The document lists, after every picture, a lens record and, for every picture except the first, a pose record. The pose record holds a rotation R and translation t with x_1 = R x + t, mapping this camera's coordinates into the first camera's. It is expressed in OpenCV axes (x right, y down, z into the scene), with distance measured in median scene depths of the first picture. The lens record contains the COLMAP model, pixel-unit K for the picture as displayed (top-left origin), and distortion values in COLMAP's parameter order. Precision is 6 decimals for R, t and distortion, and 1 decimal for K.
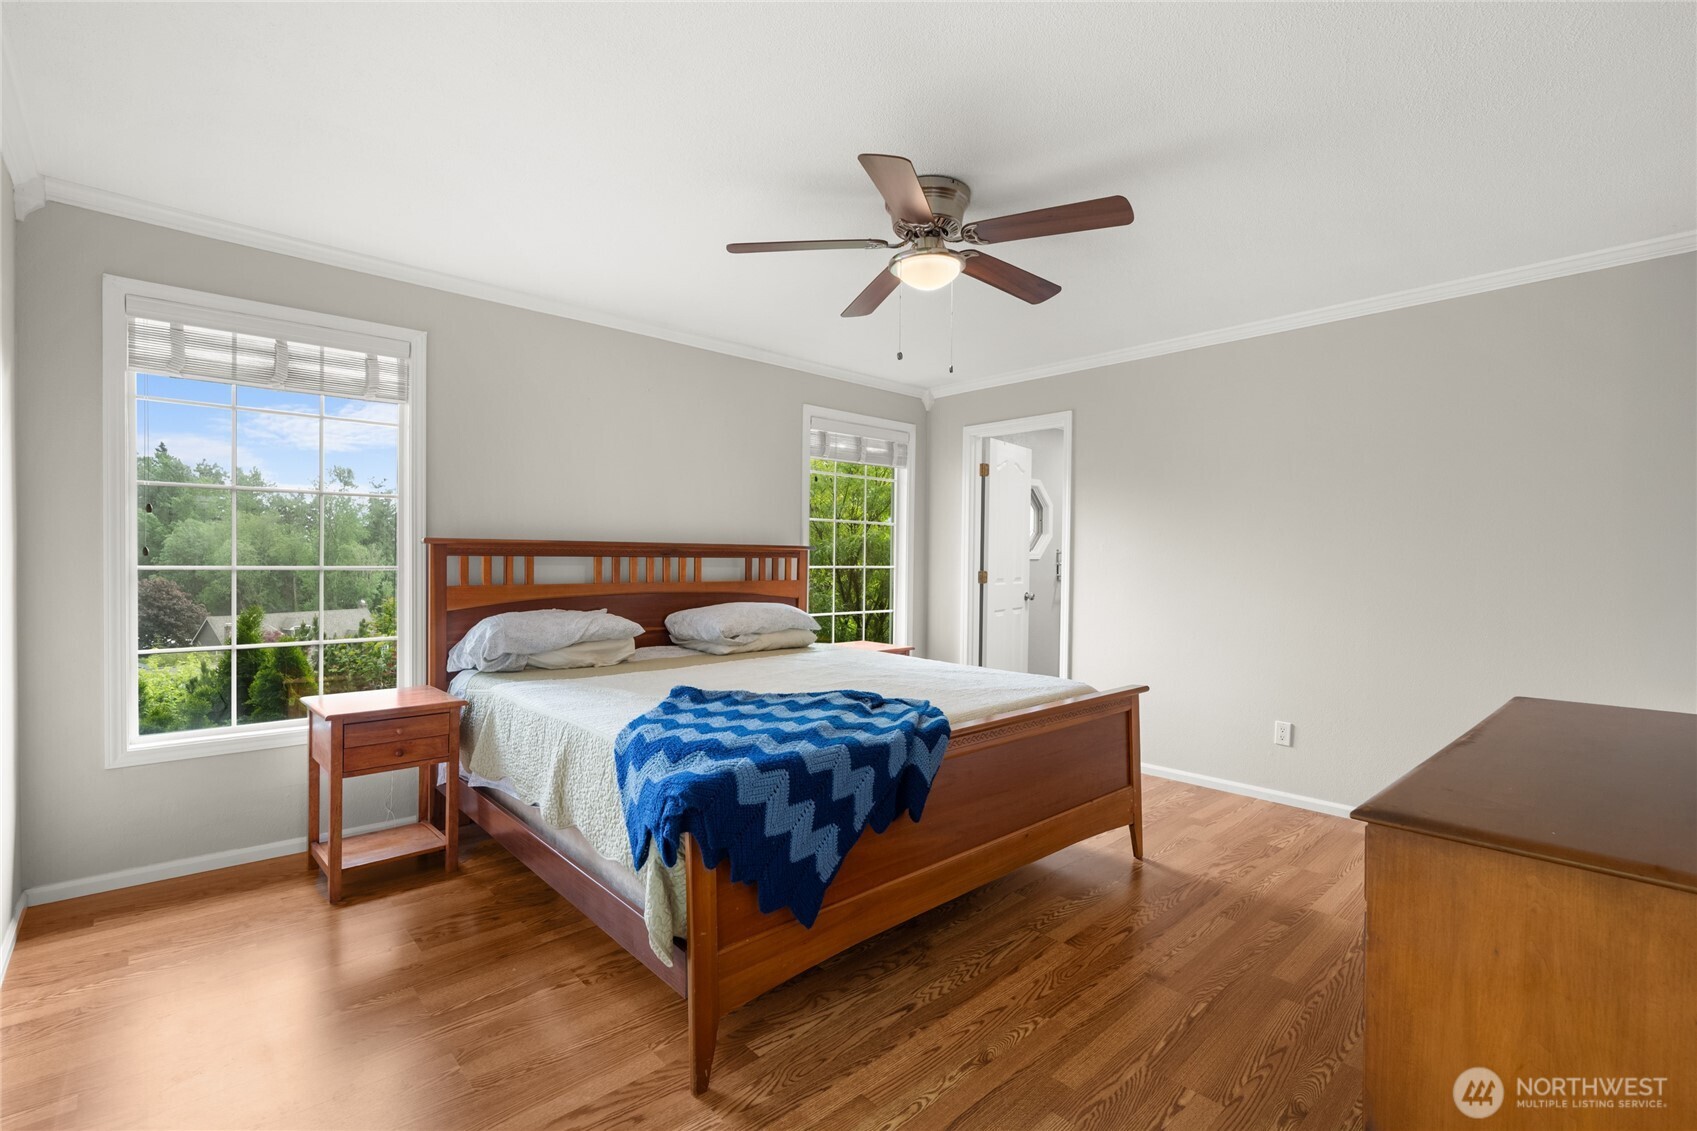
lens RADIAL K [[777.9, 0, 840.5], [0, 777.9, 569.6], [0, 0, 1]] dist [-0.001668, -0.000305]
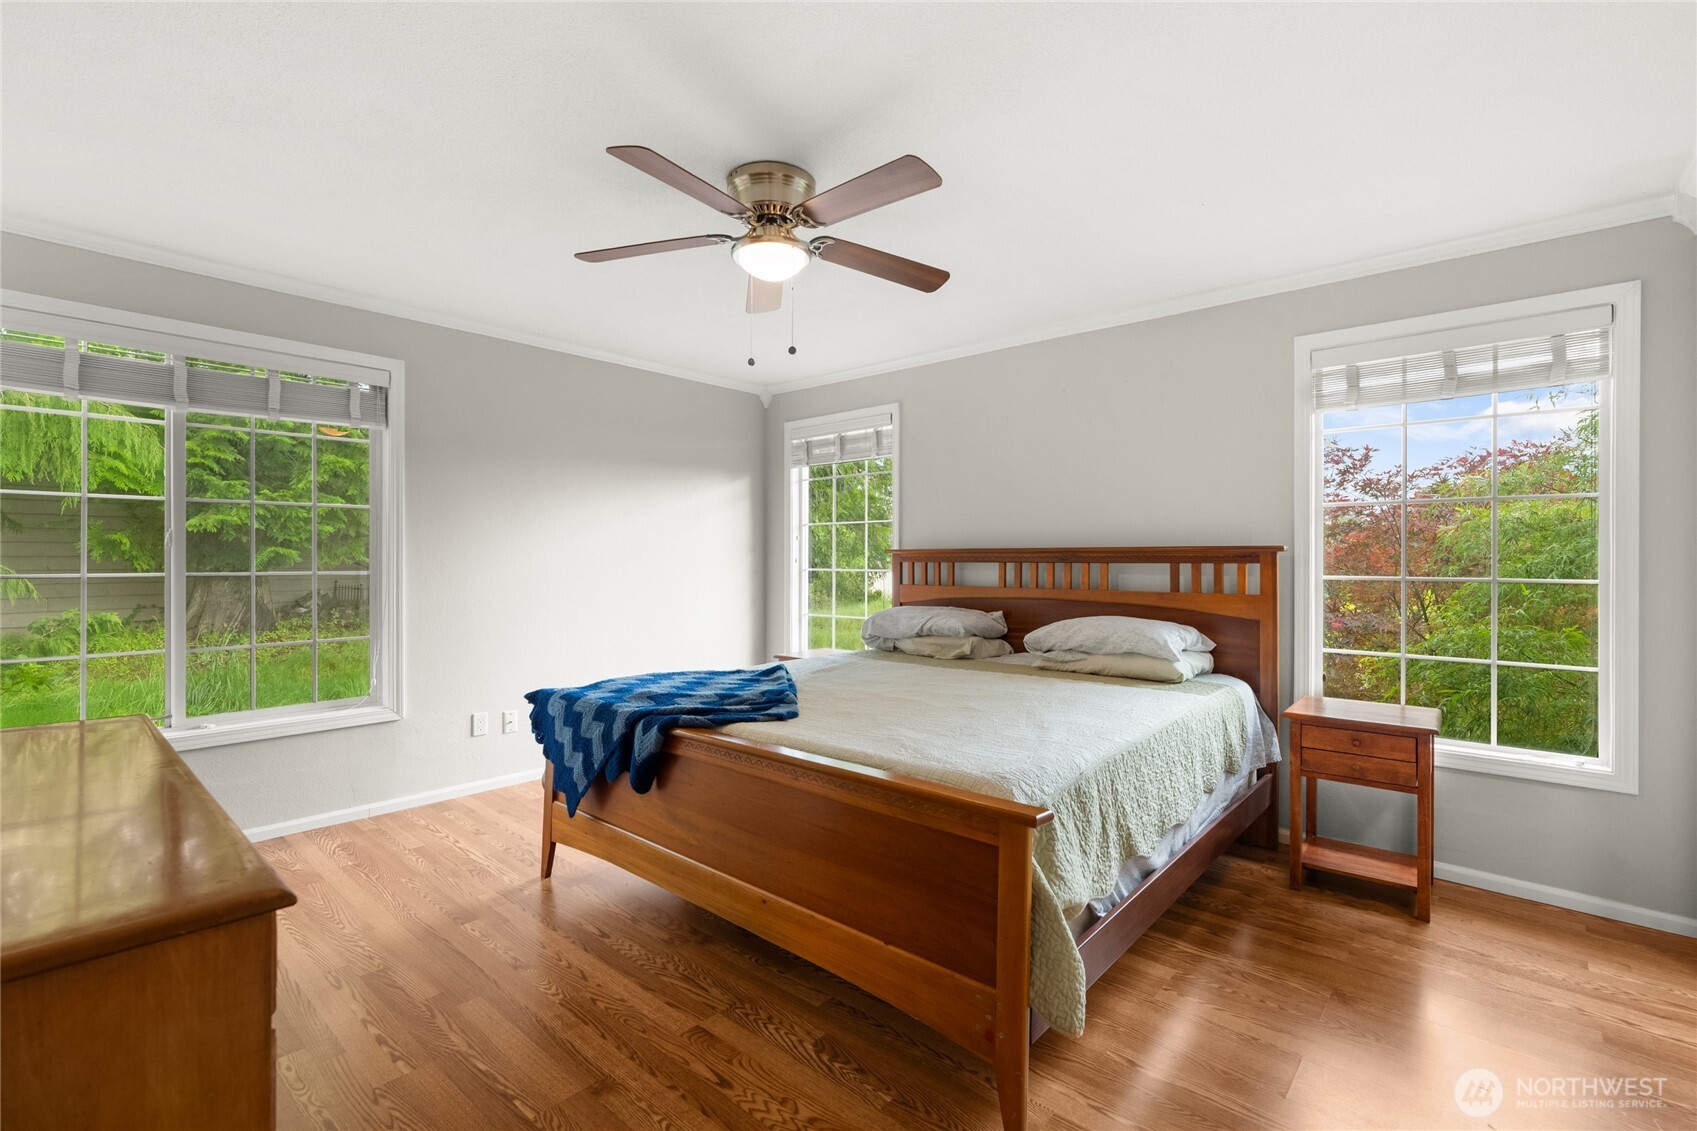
lens RADIAL K [[734.6, 0, 831.3], [0, 734.6, 564.1], [0, 0, 1]] dist [-0.002314, -0.000260]
pose [[0.106560, -0.001772, -0.994305, 0.666614], [-0.016633, 0.999855, -0.003565, -0.006756], [0.994167, 0.016919, 0.106515, 0.647424]]
